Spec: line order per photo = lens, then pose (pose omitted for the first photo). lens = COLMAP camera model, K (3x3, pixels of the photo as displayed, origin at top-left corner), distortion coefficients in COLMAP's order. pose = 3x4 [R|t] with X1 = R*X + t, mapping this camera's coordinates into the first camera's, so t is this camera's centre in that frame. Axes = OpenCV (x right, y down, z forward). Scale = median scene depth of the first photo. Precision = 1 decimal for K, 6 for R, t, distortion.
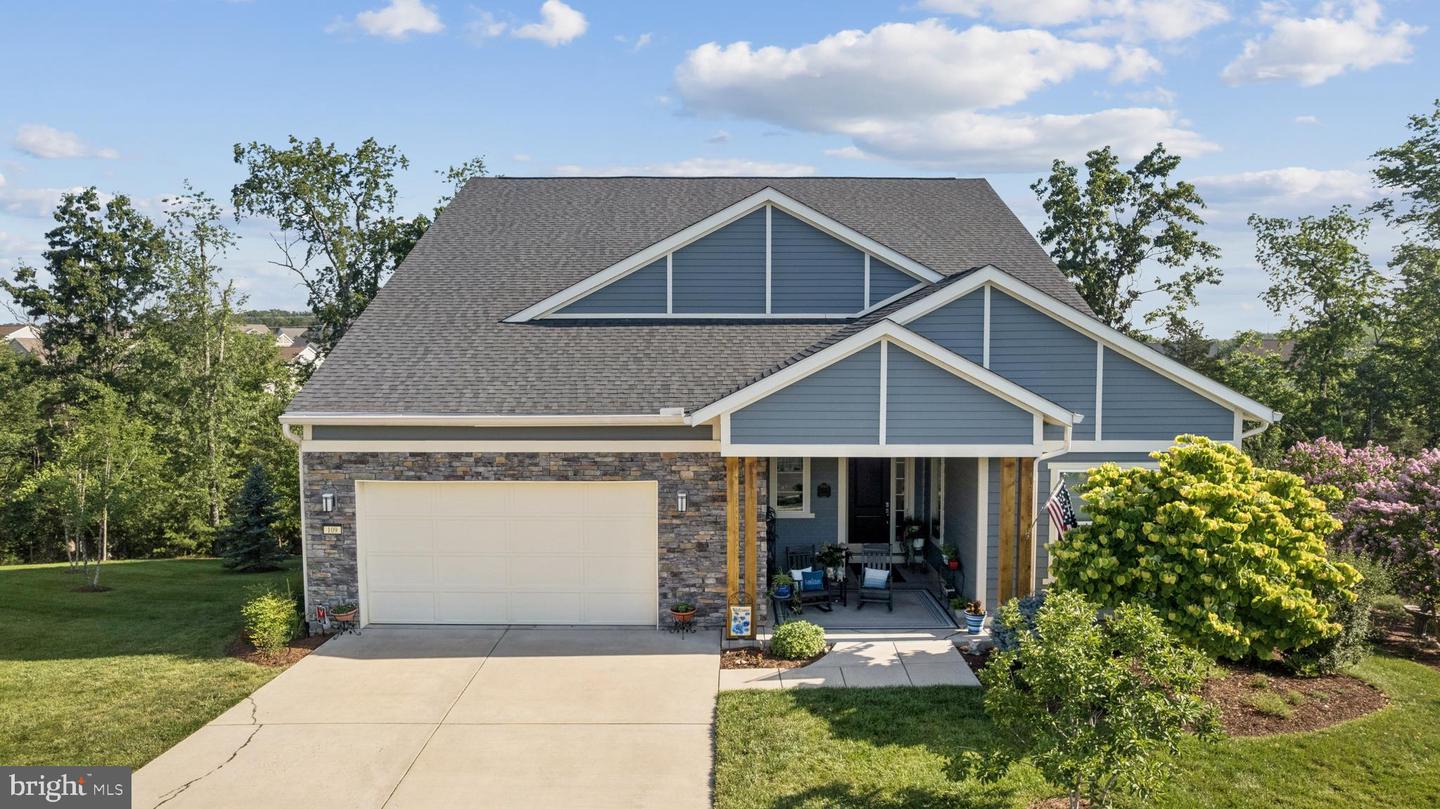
lens RADIAL K [[922.1, 0, 720.0], [0, 922.1, 404.5], [0, 0, 1]] dist [-0.072352, 0.072557]
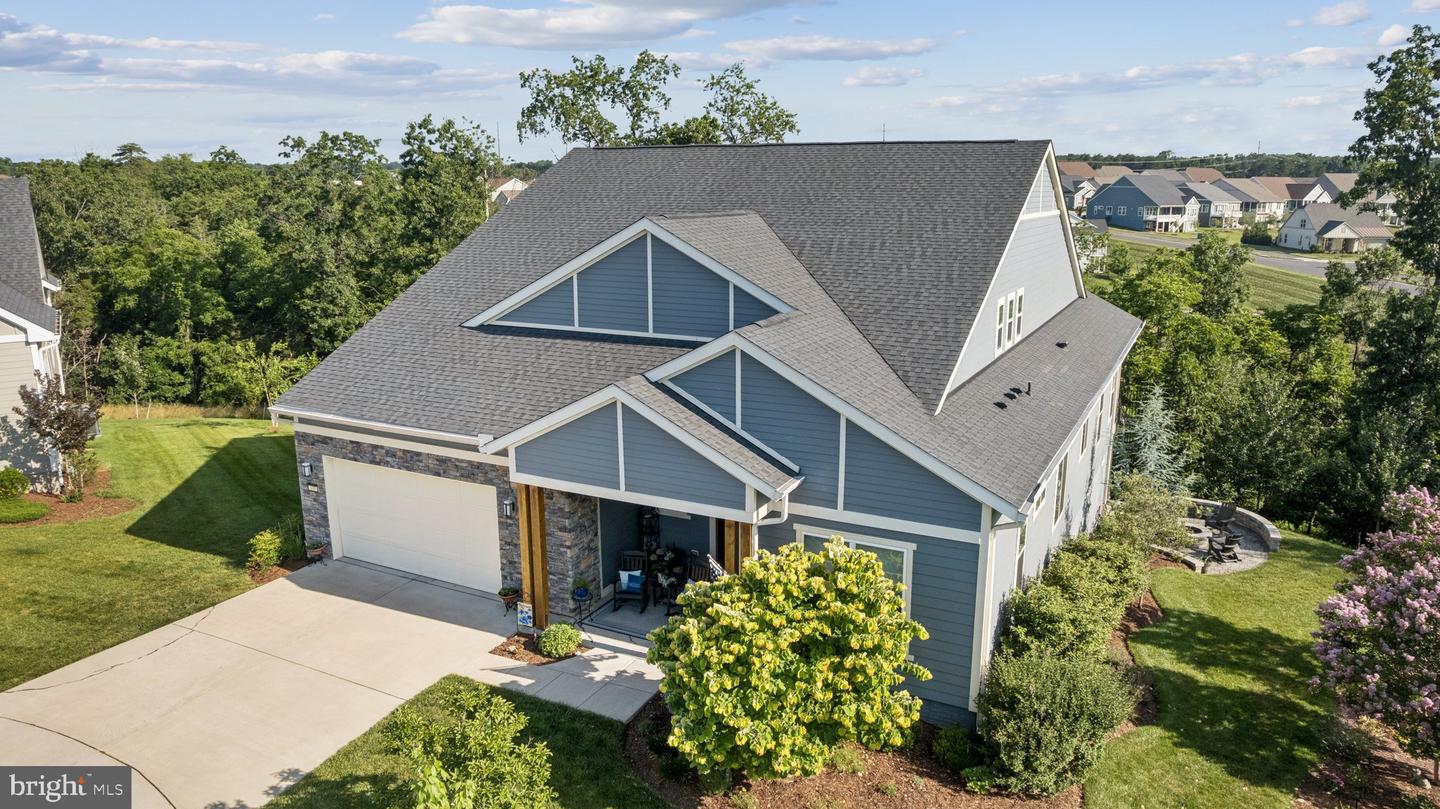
lens RADIAL K [[922.1, 0, 720.0], [0, 922.1, 404.5], [0, 0, 1]] dist [-0.072352, 0.072557]
pose [[0.902778, 0.097772, -0.418847, 0.690743], [-0.029075, 0.985465, 0.167371, -0.233920], [0.429124, -0.138921, 0.892499, 0.060246]]
